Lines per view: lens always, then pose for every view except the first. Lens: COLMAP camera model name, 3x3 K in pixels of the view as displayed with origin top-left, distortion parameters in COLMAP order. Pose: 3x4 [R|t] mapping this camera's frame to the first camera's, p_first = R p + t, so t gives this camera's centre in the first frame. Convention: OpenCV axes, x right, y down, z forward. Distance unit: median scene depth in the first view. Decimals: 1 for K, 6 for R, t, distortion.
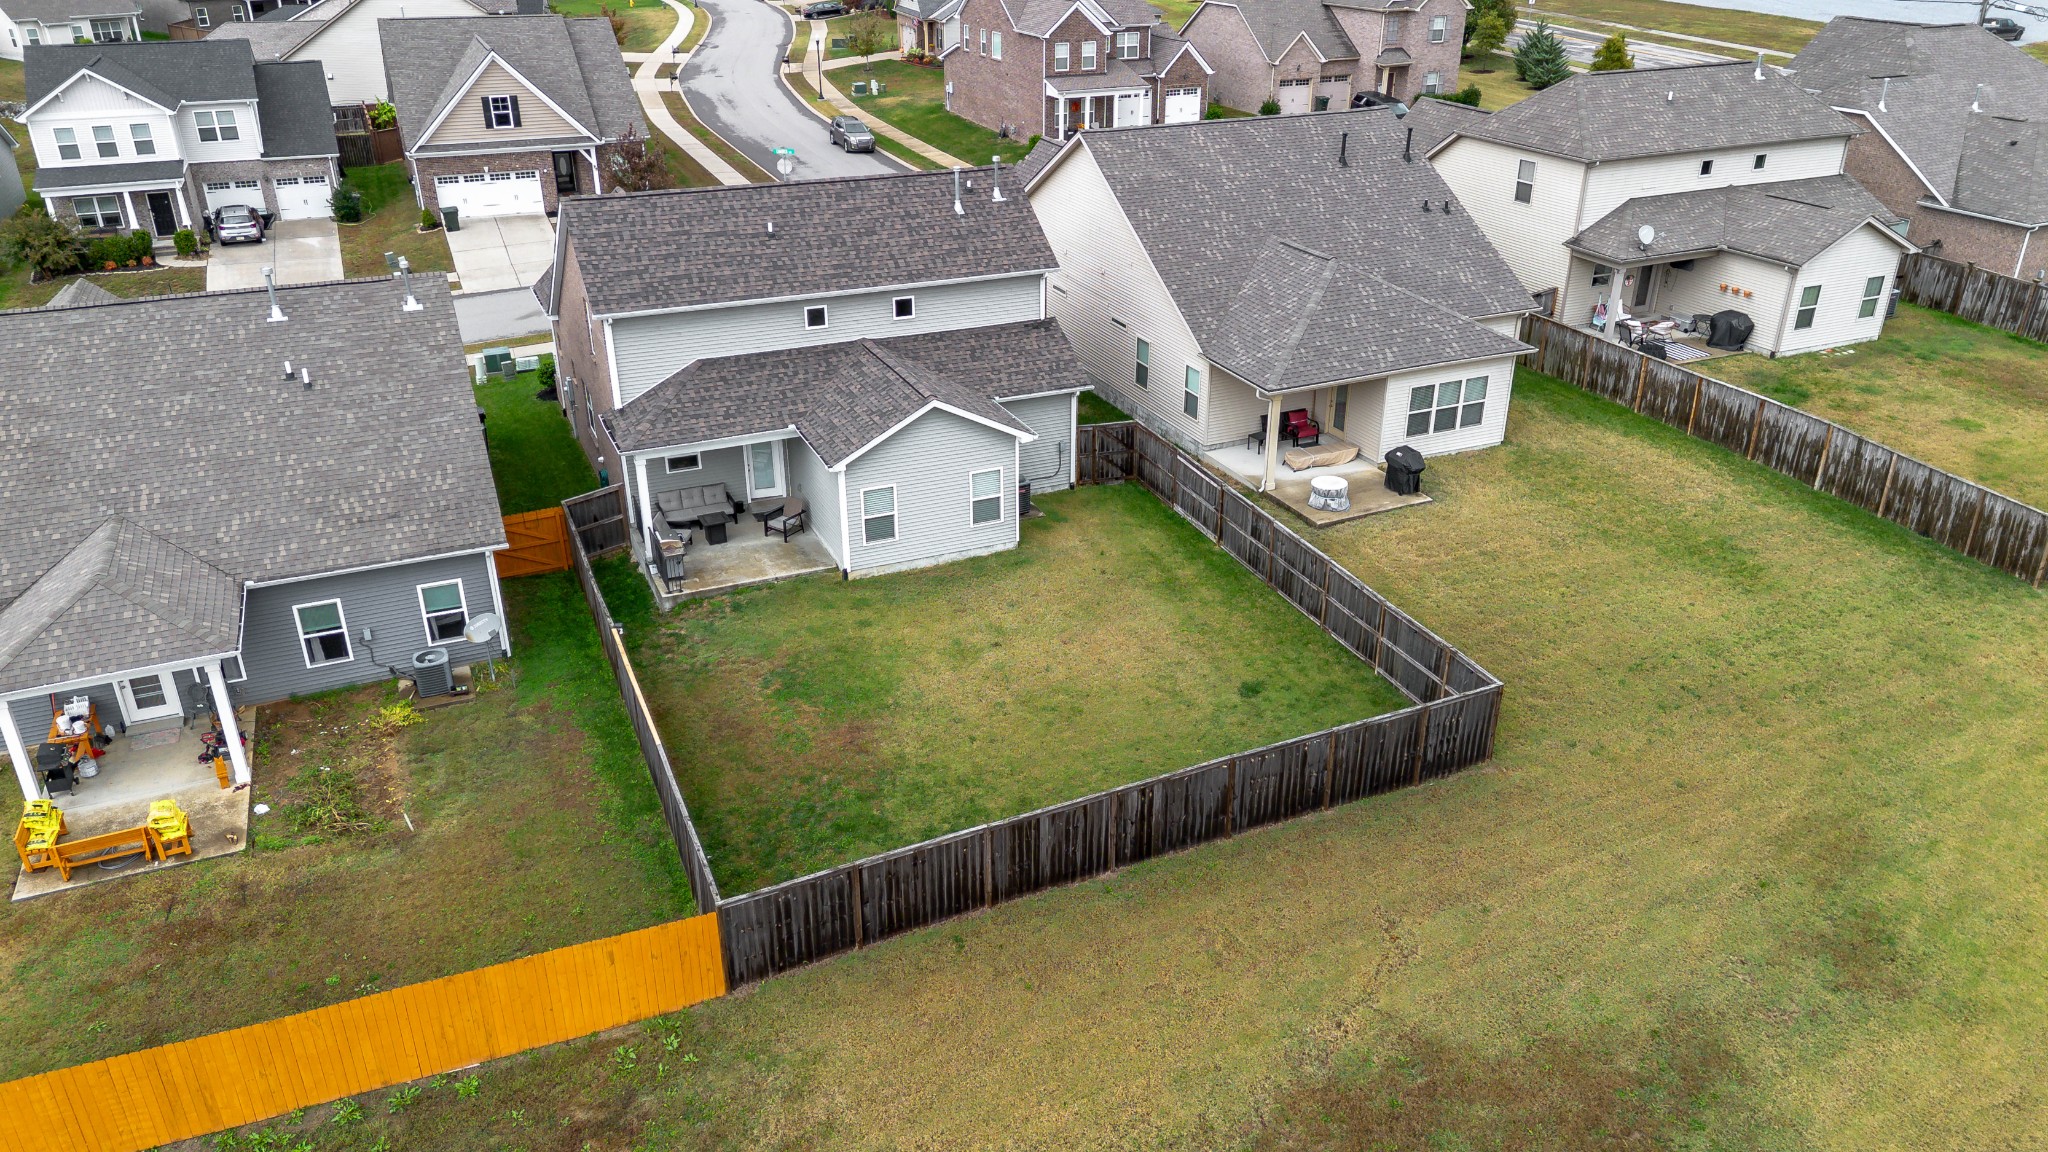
lens RADIAL K [[1449.3, 0, 1024.0], [0, 1449.3, 576.0], [0, 0, 1]] dist [0.025994, -0.005181]
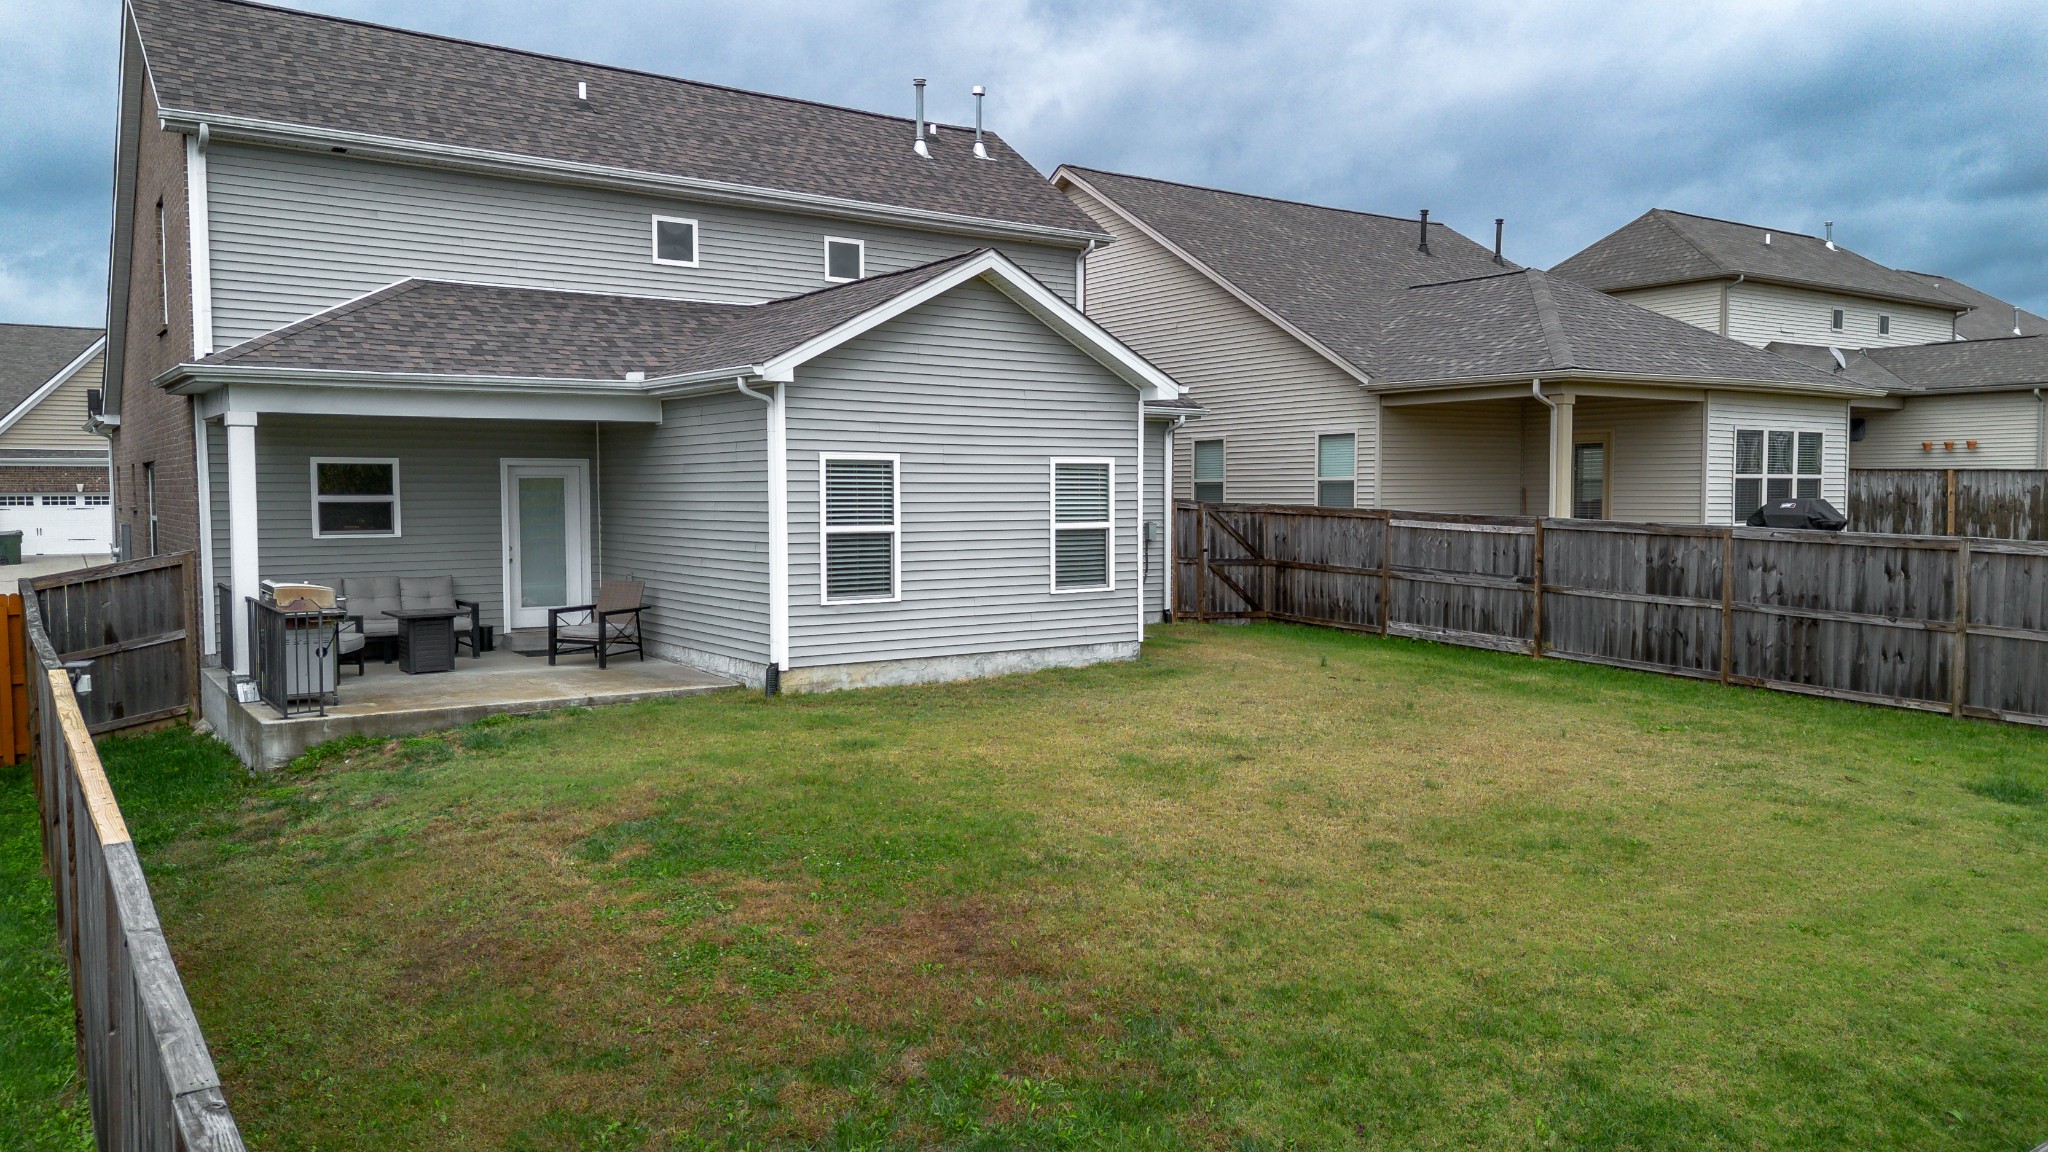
lens RADIAL K [[1449.3, 0, 1024.0], [0, 1449.3, 576.0], [0, 0, 1]] dist [0.025994, -0.005181]
pose [[0.979997, -0.008063, 0.198849, -0.130903], [0.083621, 0.923379, -0.374672, 0.123721], [-0.180592, 0.383805, 0.905583, 0.599231]]
